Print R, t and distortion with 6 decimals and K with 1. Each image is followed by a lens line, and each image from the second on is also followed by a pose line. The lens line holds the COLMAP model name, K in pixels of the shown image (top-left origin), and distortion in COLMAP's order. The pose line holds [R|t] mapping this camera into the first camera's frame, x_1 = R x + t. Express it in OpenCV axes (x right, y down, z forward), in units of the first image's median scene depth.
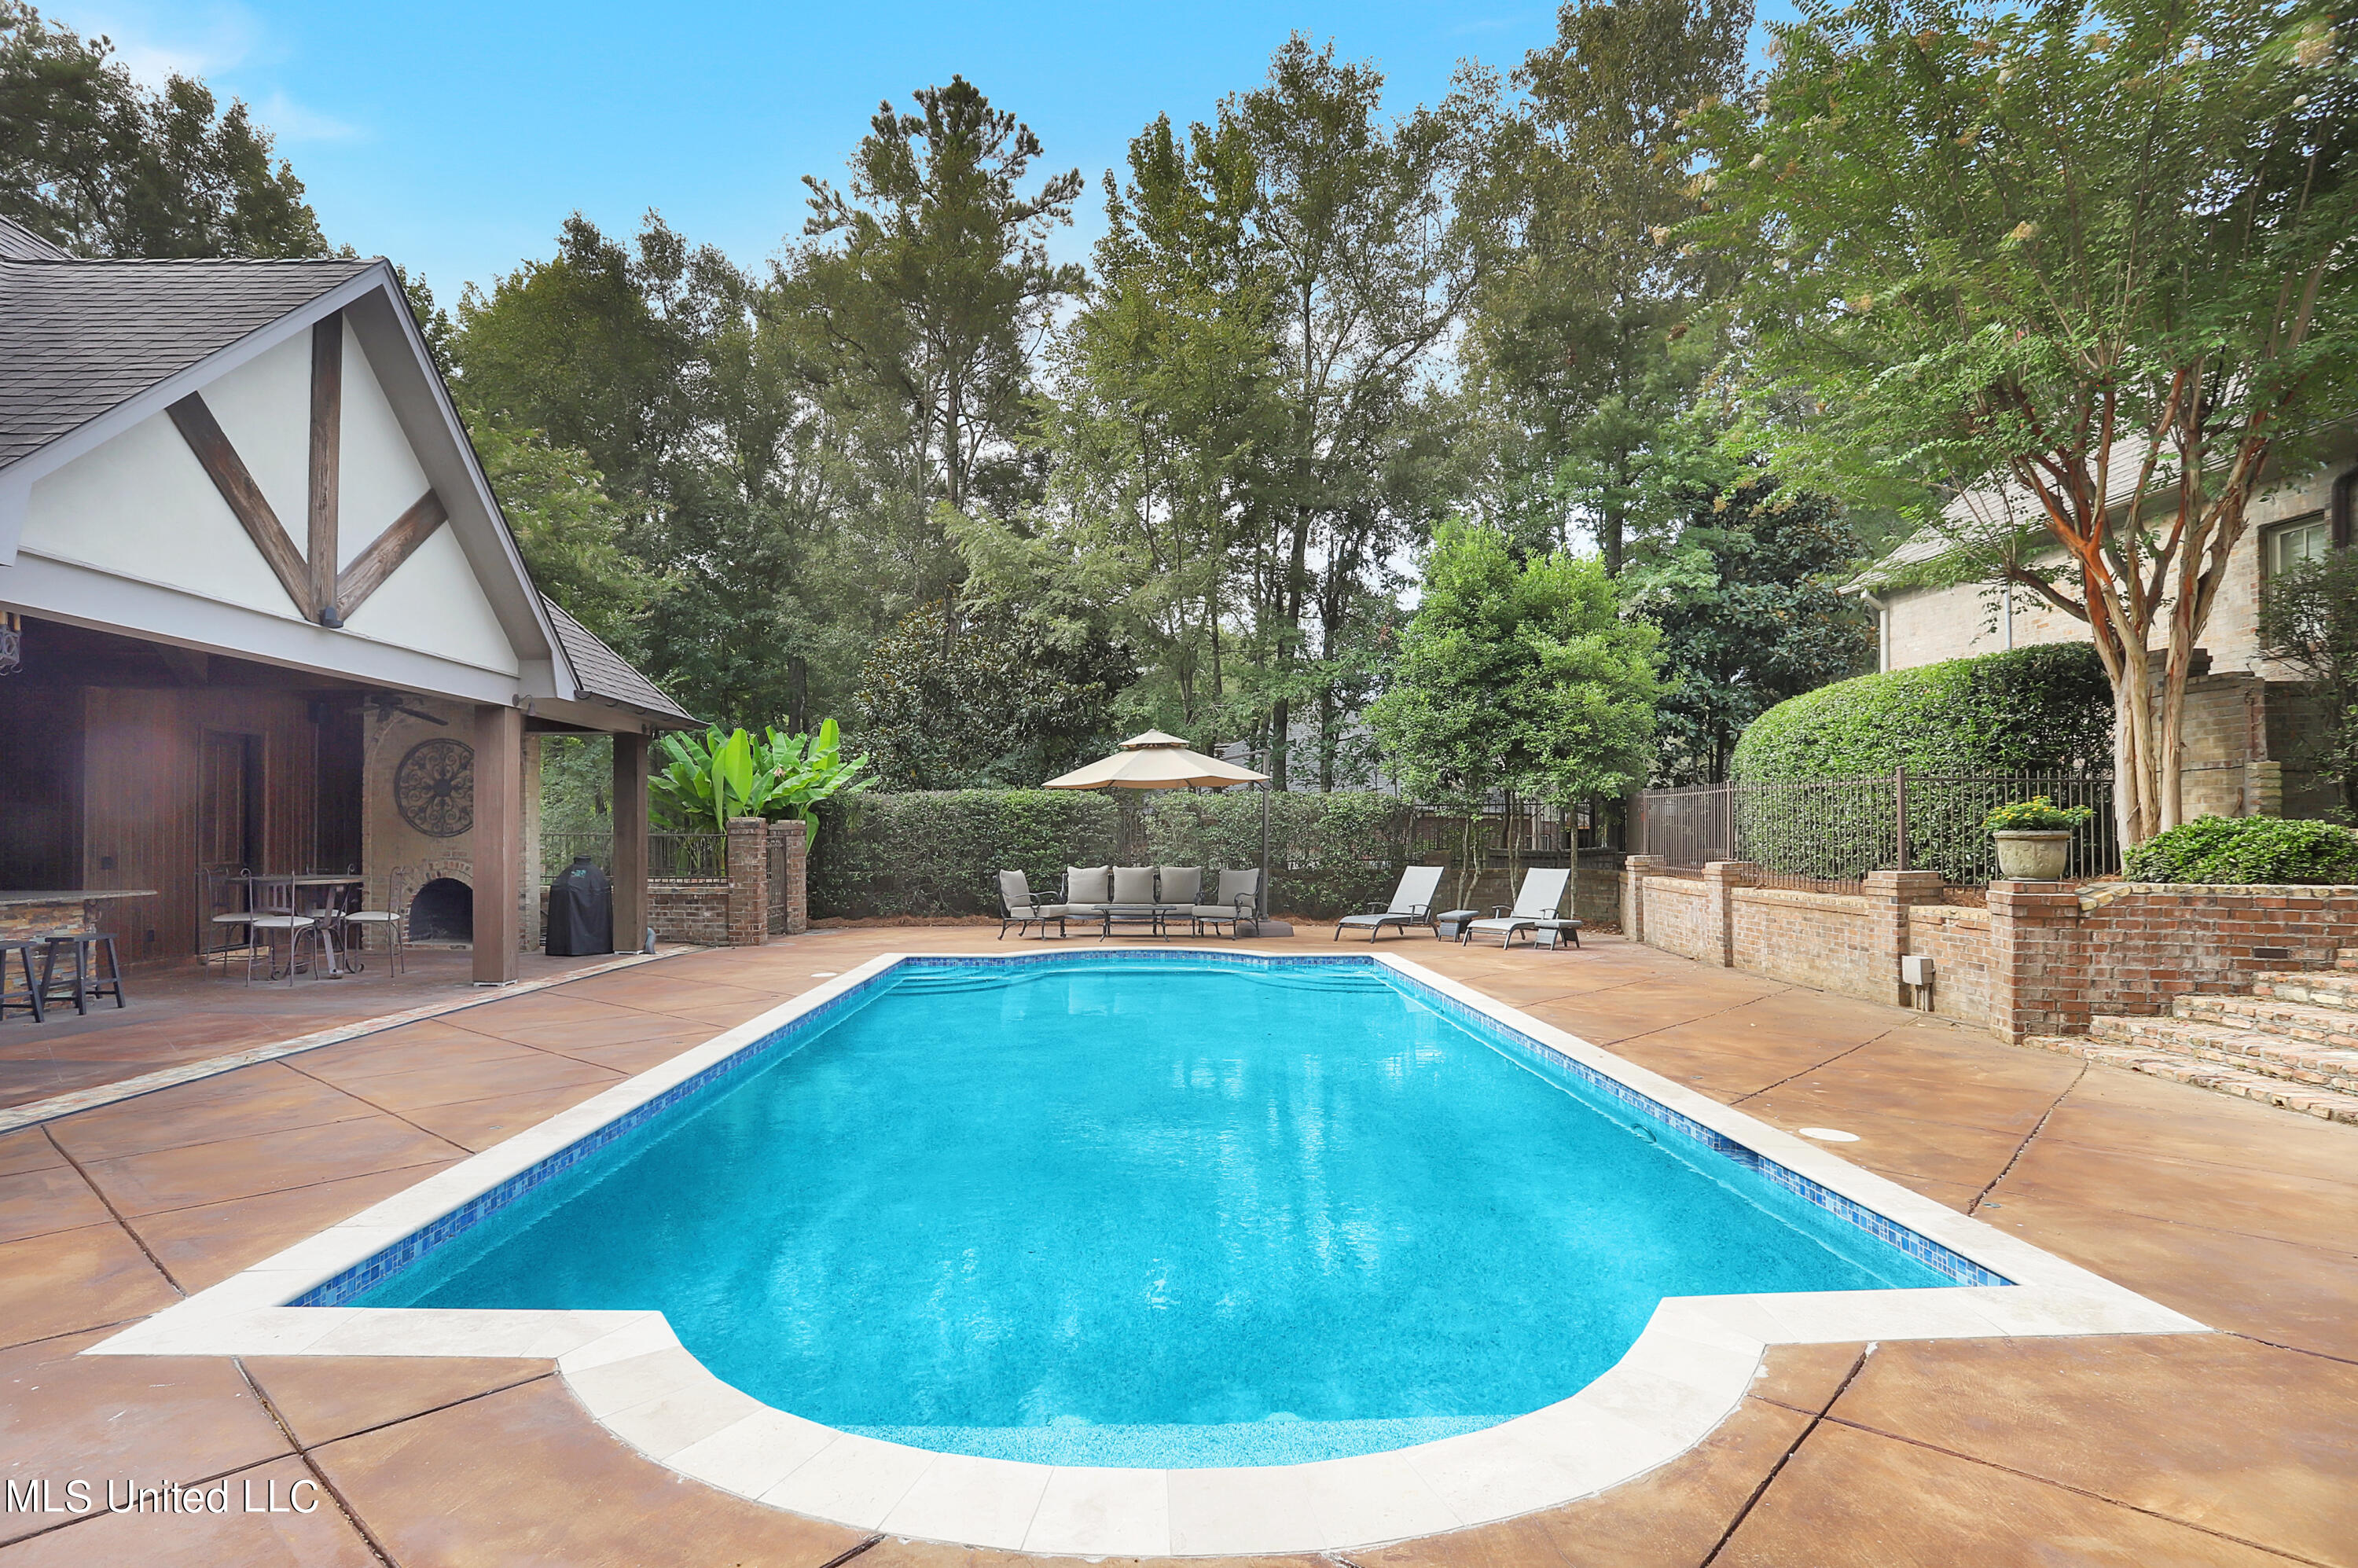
lens RADIAL K [[1183.9, 0, 1153.2], [0, 1183.9, 818.7], [0, 0, 1]] dist [-0.074849, 0.038162]
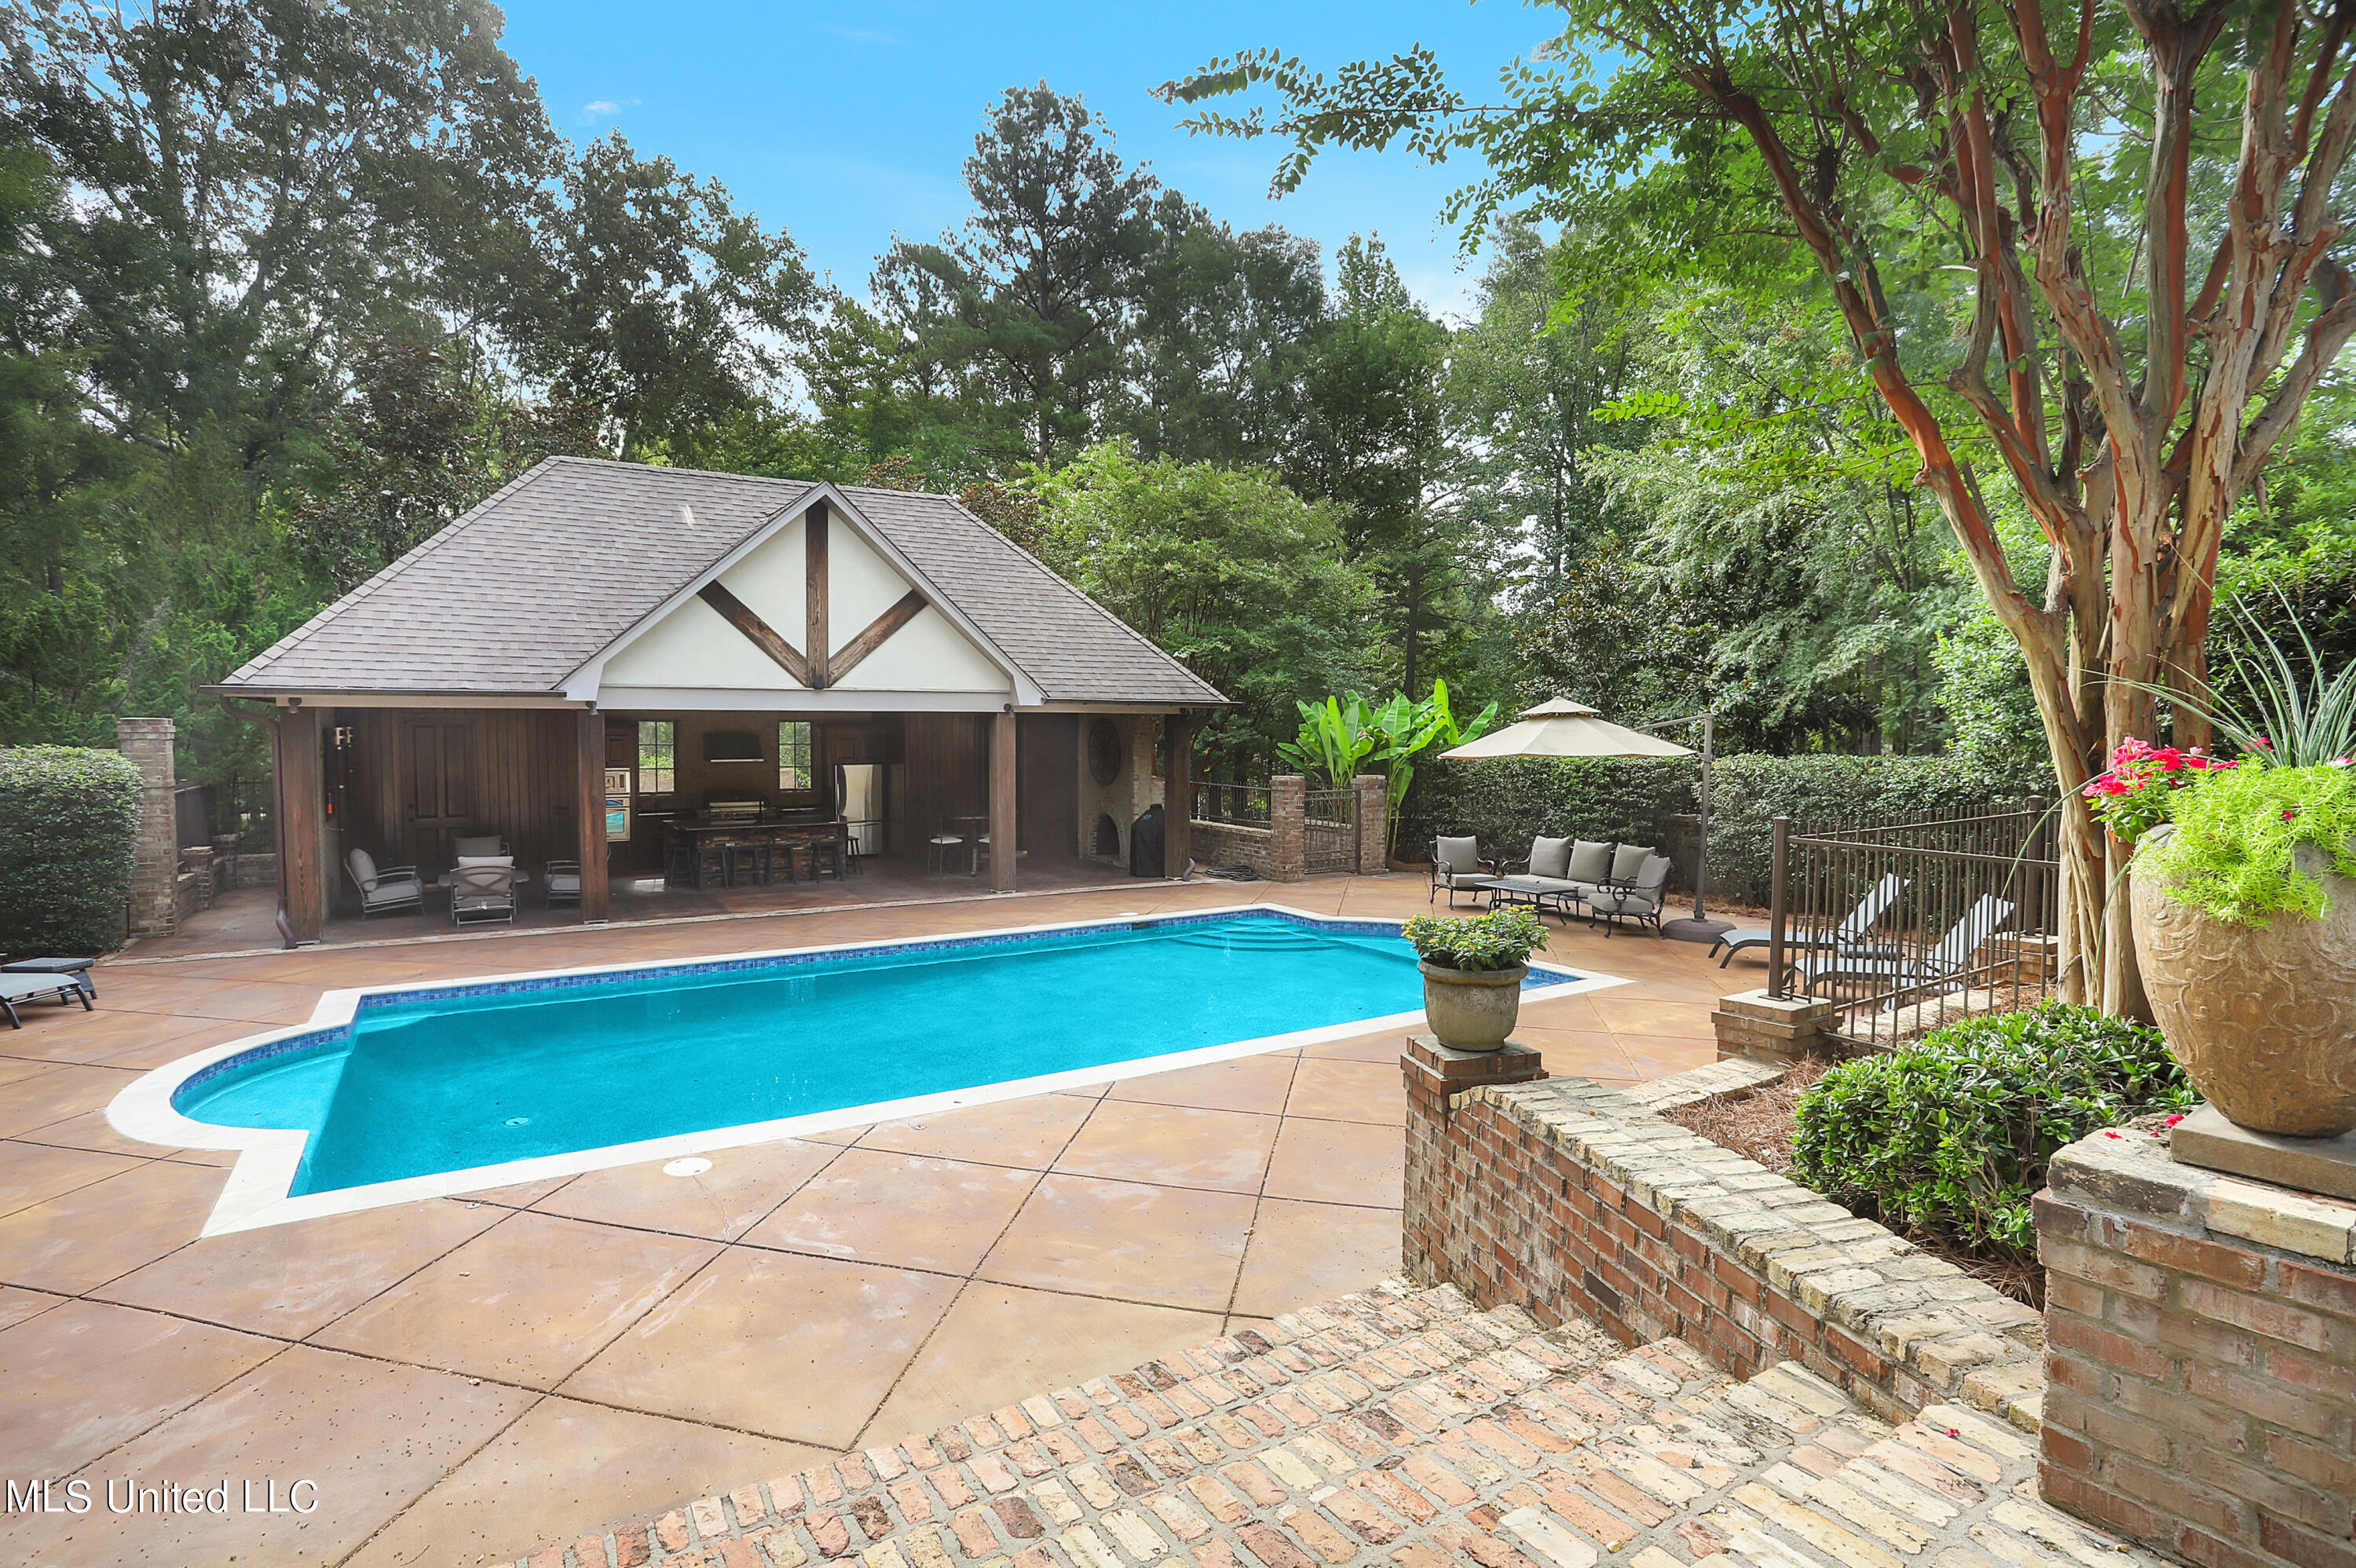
lens RADIAL K [[1164.8, 0, 1178.0], [0, 1164.8, 784.0], [0, 0, 1]] dist [-0.081788, 0.038706]
pose [[0.512622, 0.044609, -0.857455, 0.606012], [0.008504, 0.998337, 0.057022, -0.059927], [0.858573, -0.036523, 0.511390, 0.281527]]
